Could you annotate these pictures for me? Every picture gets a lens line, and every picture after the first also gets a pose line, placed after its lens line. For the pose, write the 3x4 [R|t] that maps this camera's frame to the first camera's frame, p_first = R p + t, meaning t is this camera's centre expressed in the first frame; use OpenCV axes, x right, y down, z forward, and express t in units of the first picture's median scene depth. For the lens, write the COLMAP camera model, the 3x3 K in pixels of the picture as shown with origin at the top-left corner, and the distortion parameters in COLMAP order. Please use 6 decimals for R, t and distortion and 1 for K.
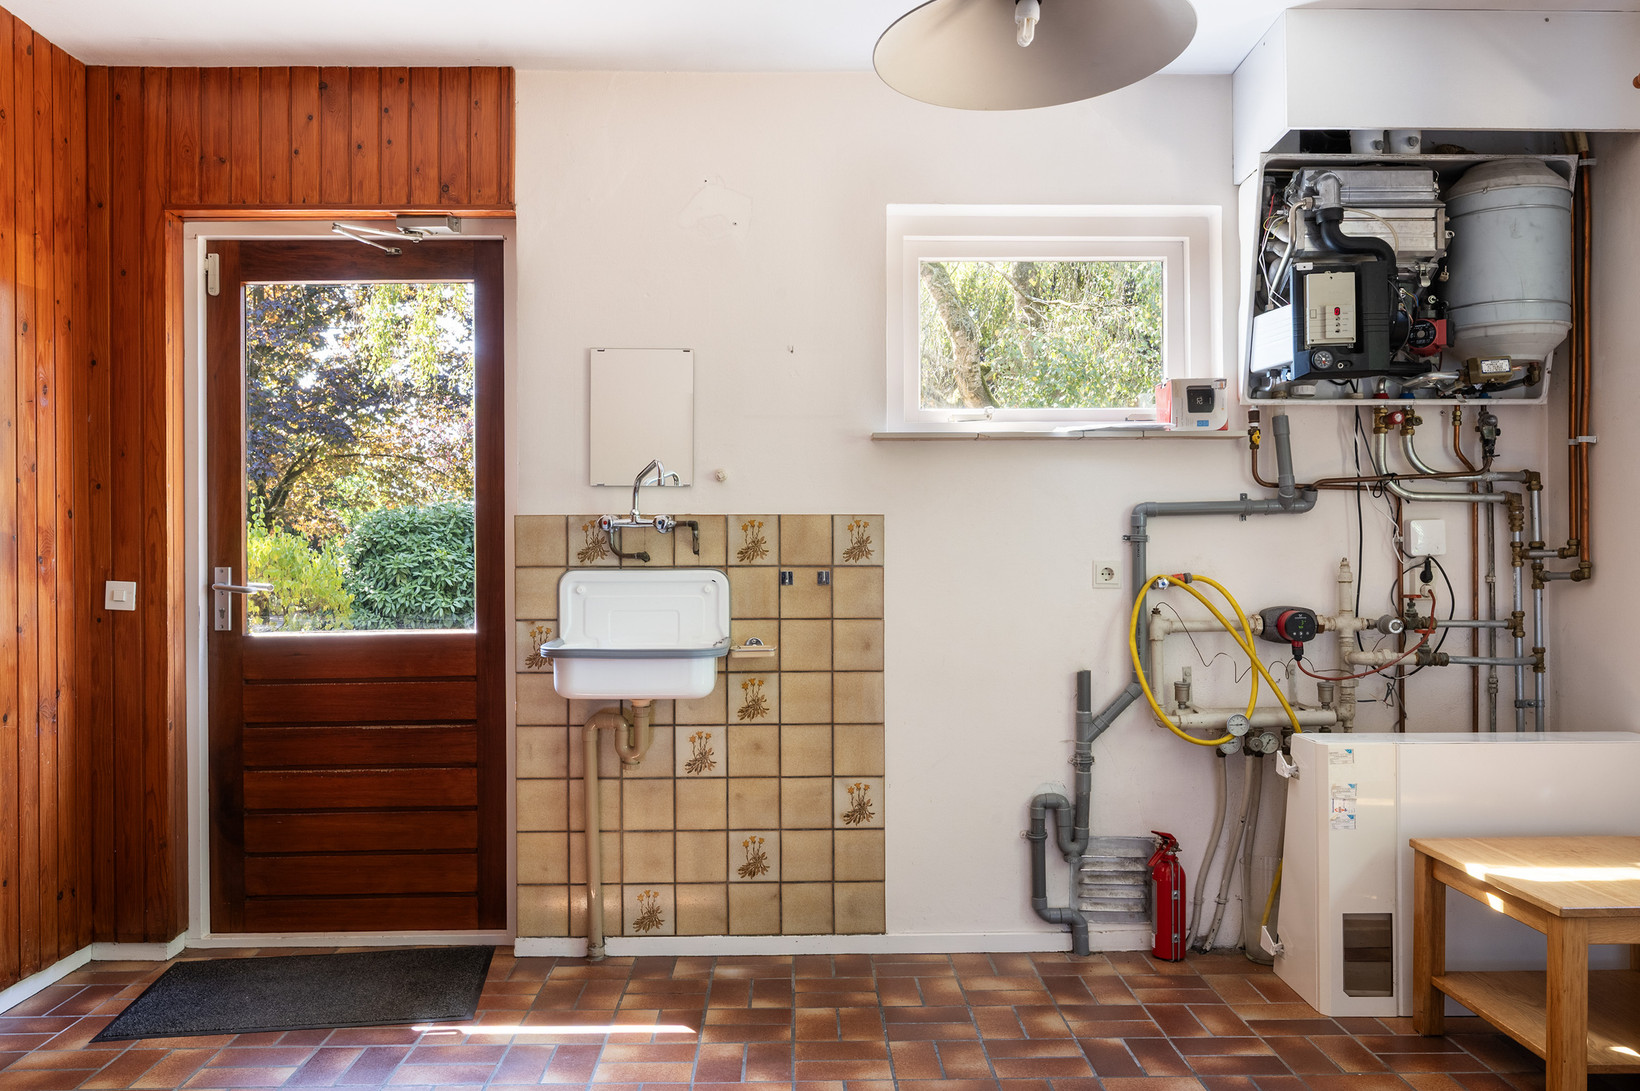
lens RADIAL K [[1246.9, 0, 809.2], [0, 1246.9, 544.2], [0, 0, 1]] dist [-0.000658, -0.001046]
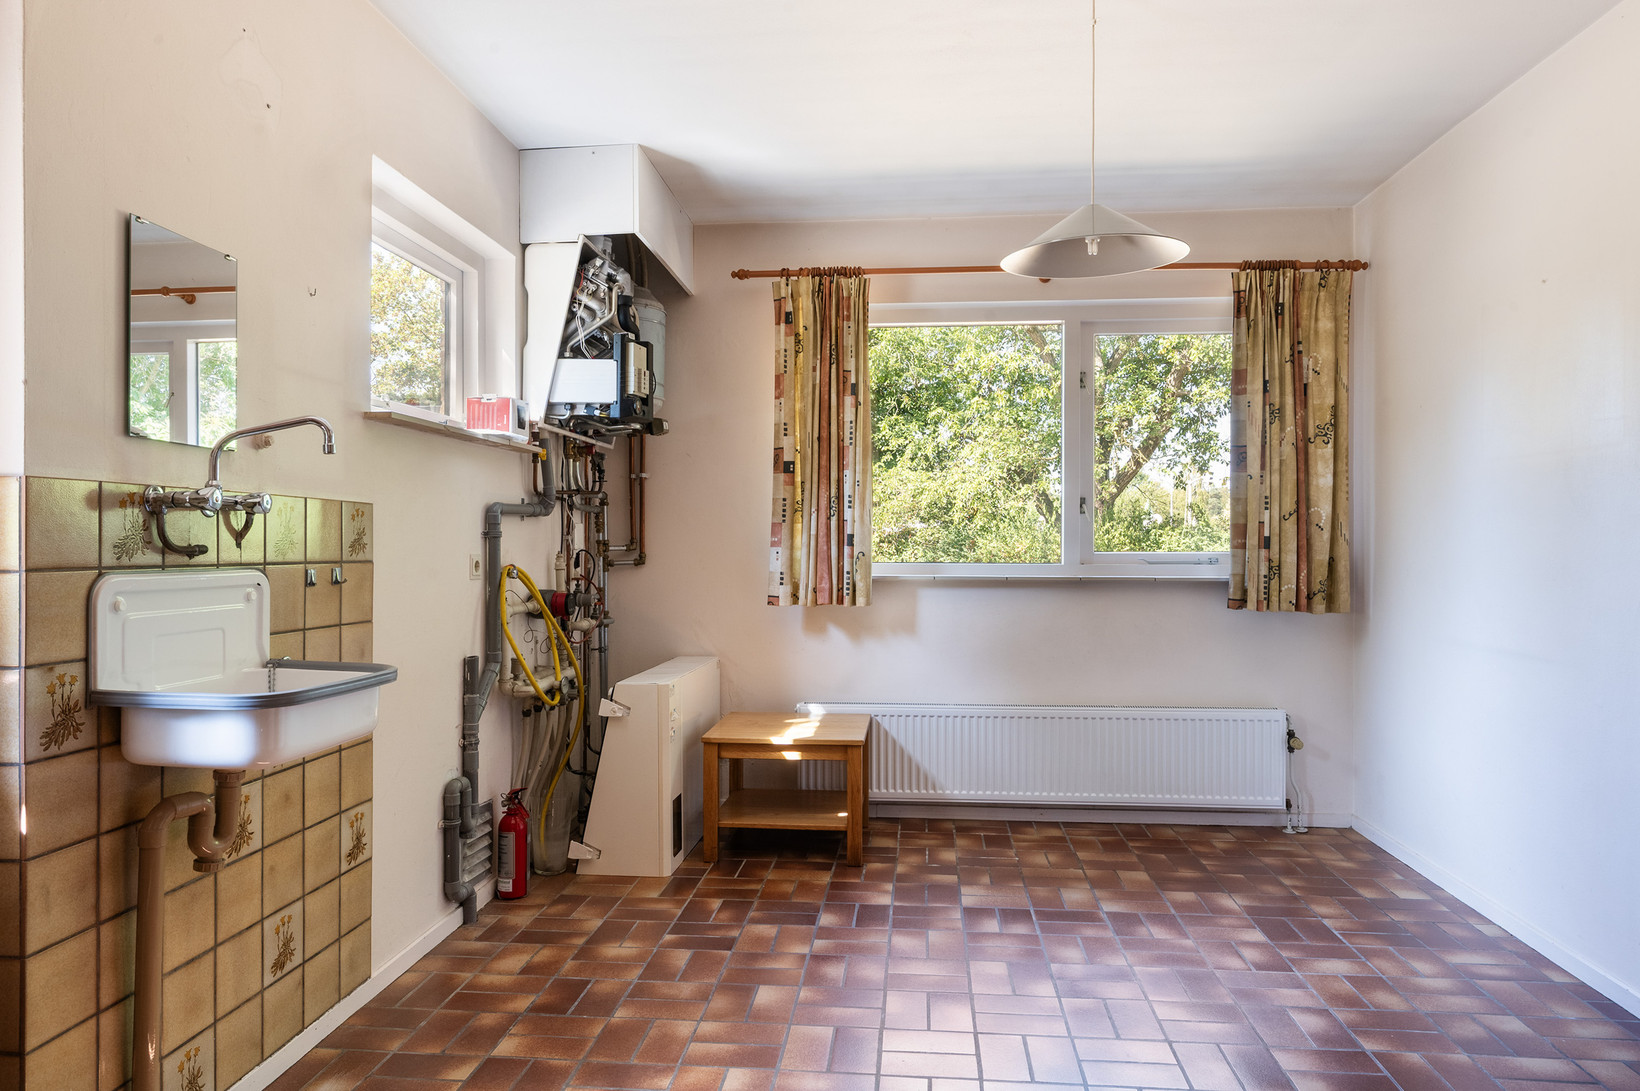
lens RADIAL K [[1070.1, 0, 820.0], [0, 1070.1, 545.5], [0, 0, 1]] dist [0.000294, 0.000653]
pose [[0.107939, 0.004499, 0.994147, -0.663103], [-0.010467, 0.999939, -0.003389, 0.005674], [-0.994102, -0.010040, 0.107980, 0.604722]]
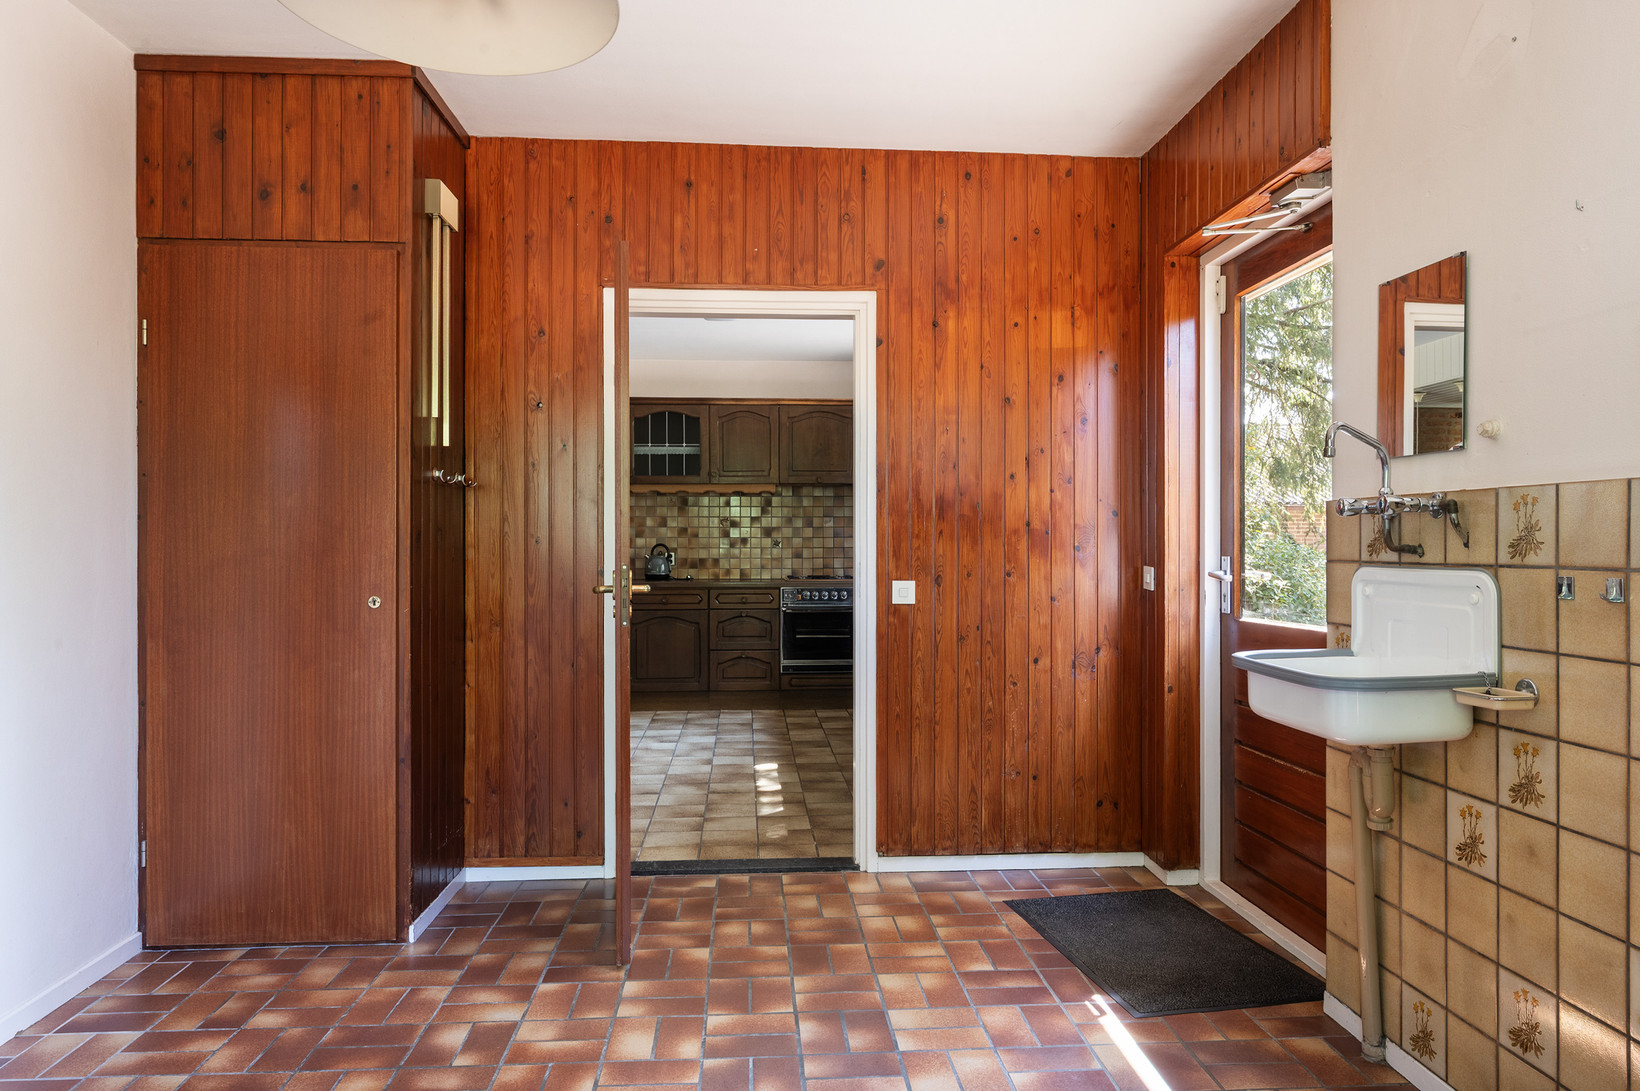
lens RADIAL K [[1070.1, 0, 820.0], [0, 1070.1, 545.5], [0, 0, 1]] dist [0.000294, 0.000653]
pose [[0.050526, 0.004299, -0.998713, 0.483990], [0.007846, 0.999958, 0.004701, 0.001359], [0.998692, -0.008074, 0.050491, 0.613549]]
